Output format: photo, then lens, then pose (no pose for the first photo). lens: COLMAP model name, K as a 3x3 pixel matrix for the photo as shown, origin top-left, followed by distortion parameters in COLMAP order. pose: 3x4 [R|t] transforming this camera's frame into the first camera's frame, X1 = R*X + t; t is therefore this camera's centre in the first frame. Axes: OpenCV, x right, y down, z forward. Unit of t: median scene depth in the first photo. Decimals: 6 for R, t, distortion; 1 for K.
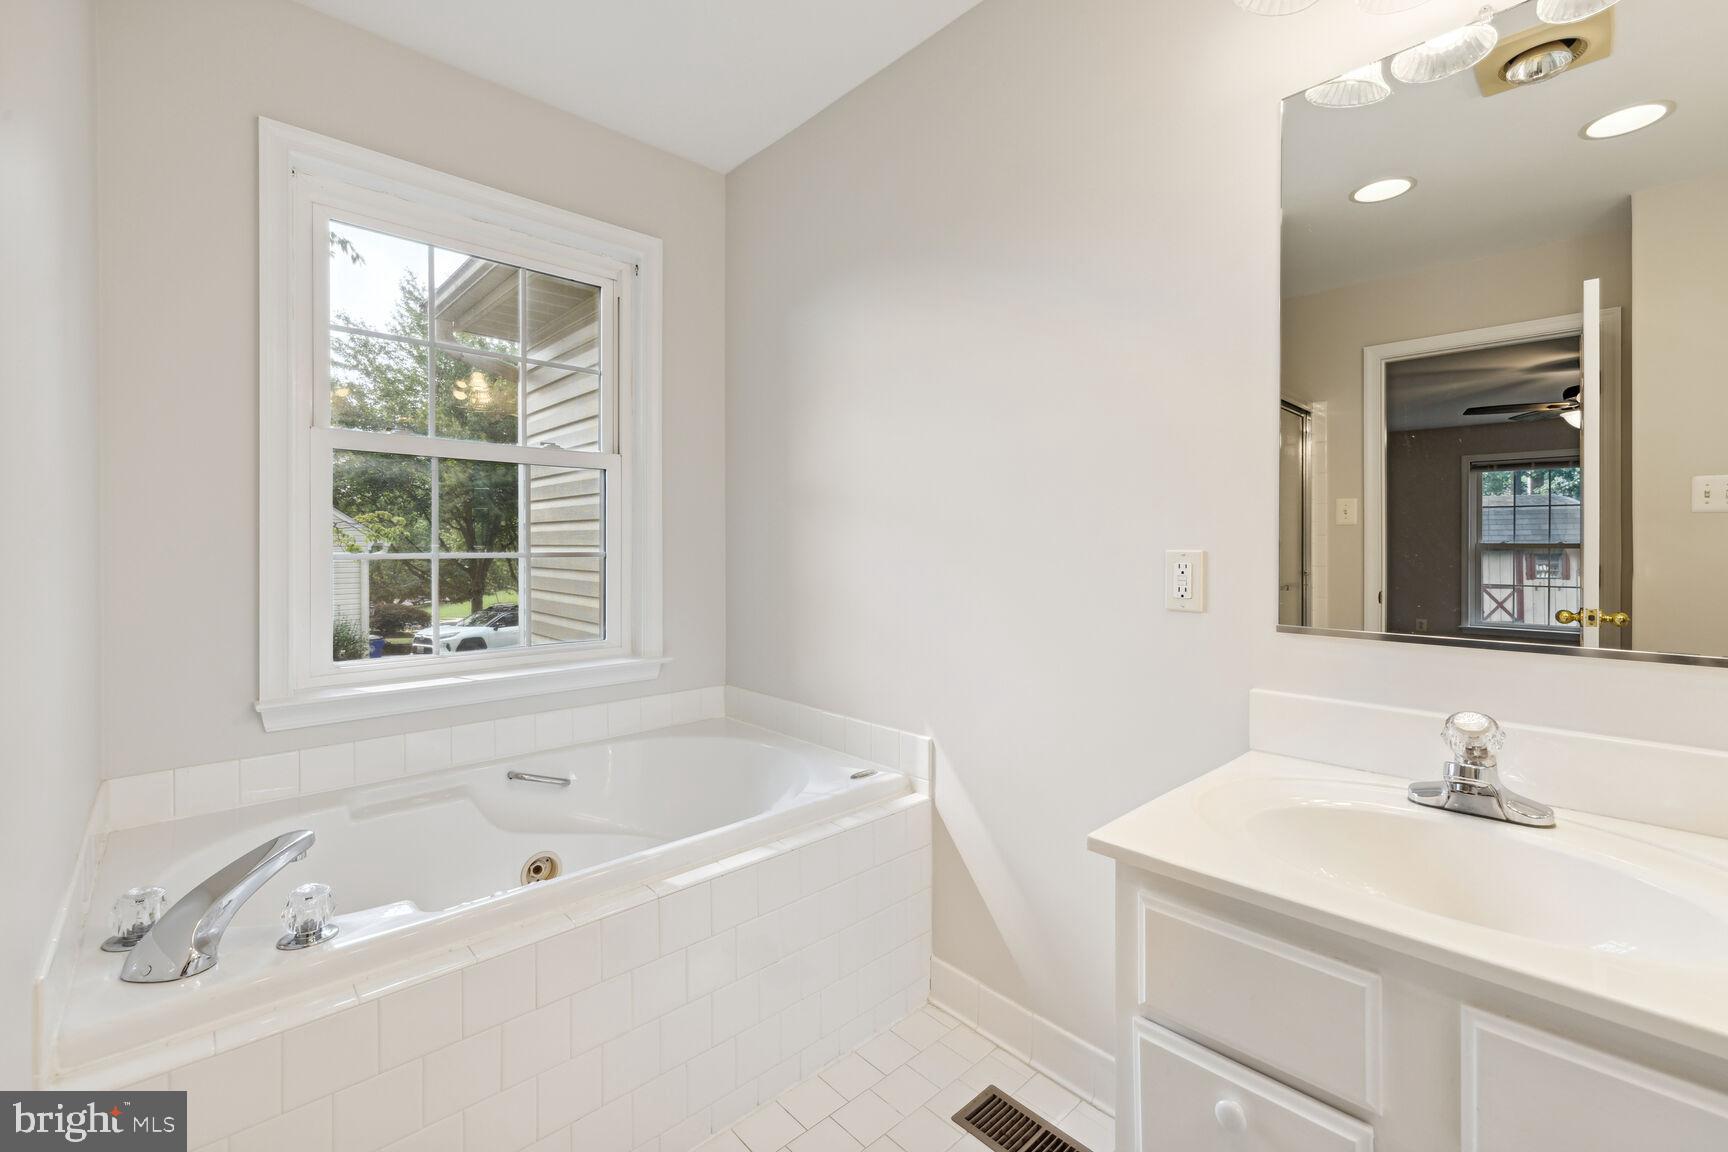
lens RADIAL K [[730.2, 0, 863.3], [0, 730.2, 561.6], [0, 0, 1]] dist [-0.000259, -0.000064]
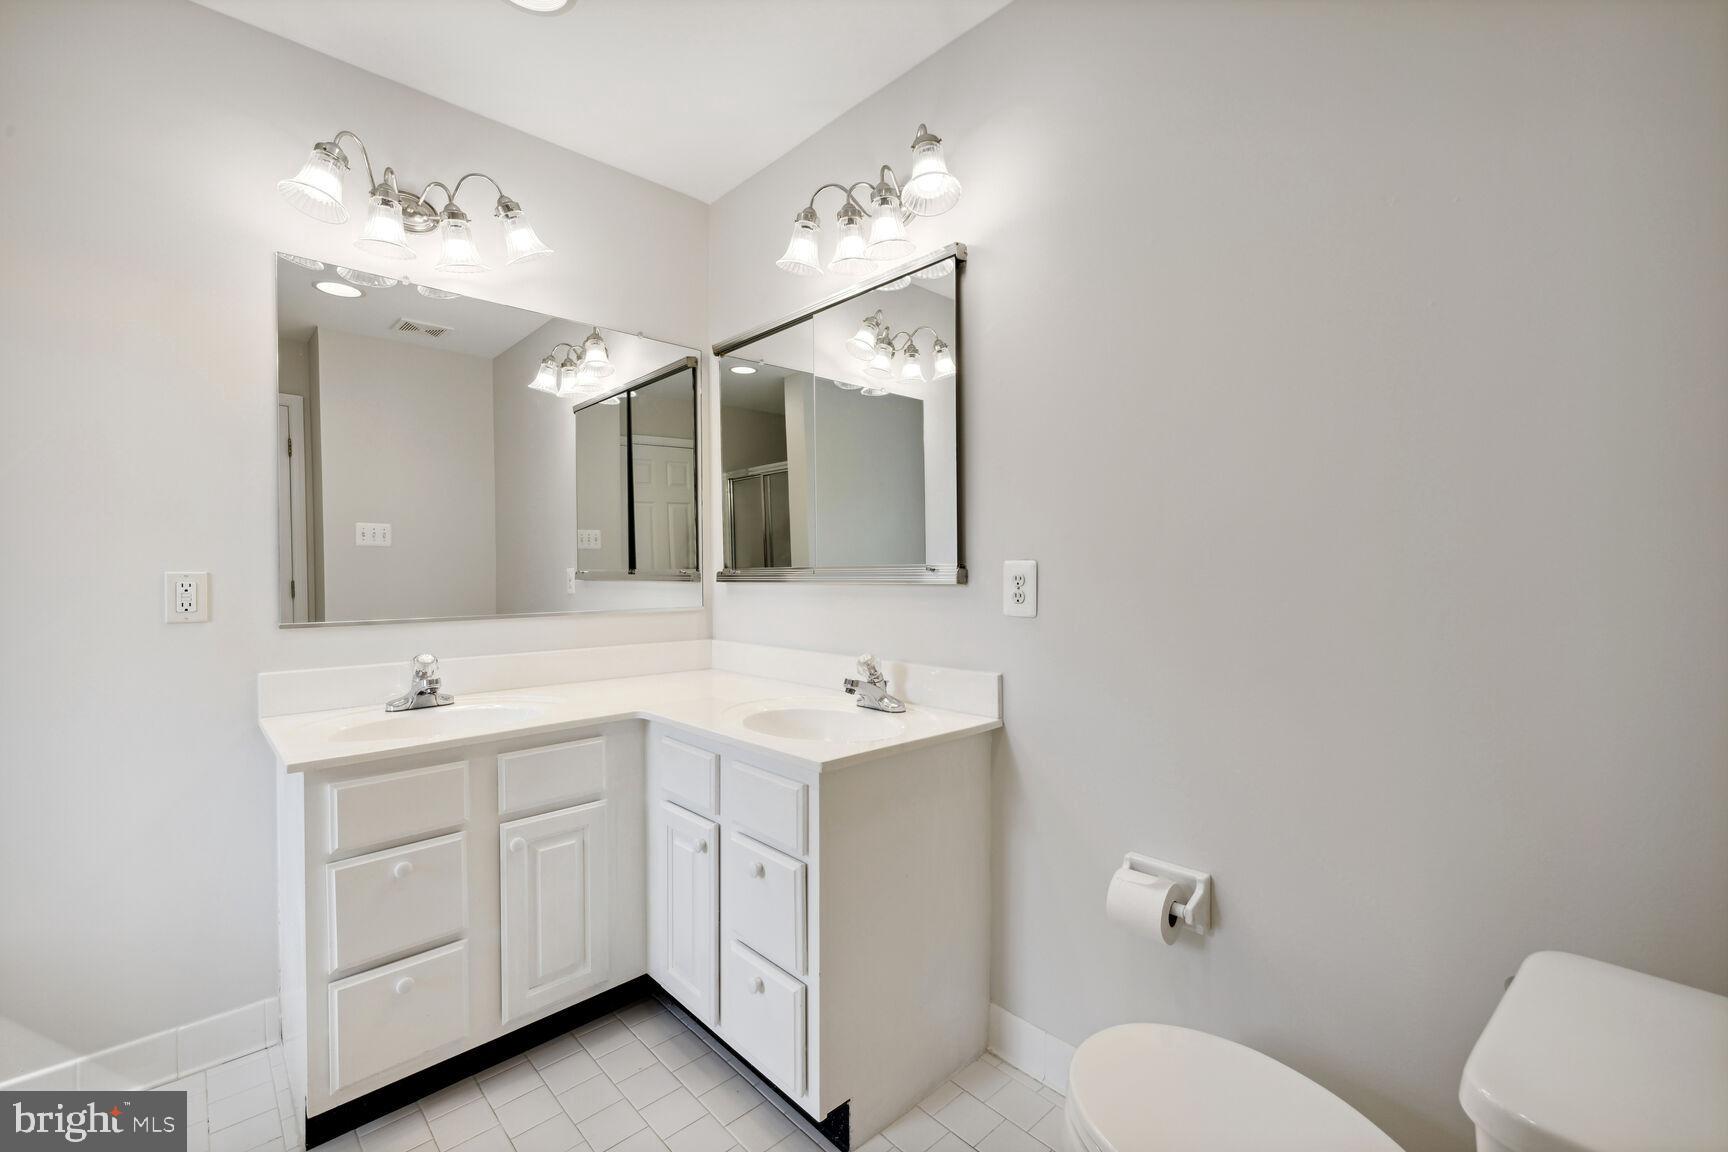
lens RADIAL K [[730.2, 0, 860.7], [0, 730.2, 573.3], [0, 0, 1]] dist [-0.000259, -0.000064]
pose [[-0.015159, -0.004951, 0.999873, -0.794614], [0.011322, 0.999923, 0.005123, -0.006950], [-0.999821, 0.011398, -0.015102, -0.100961]]
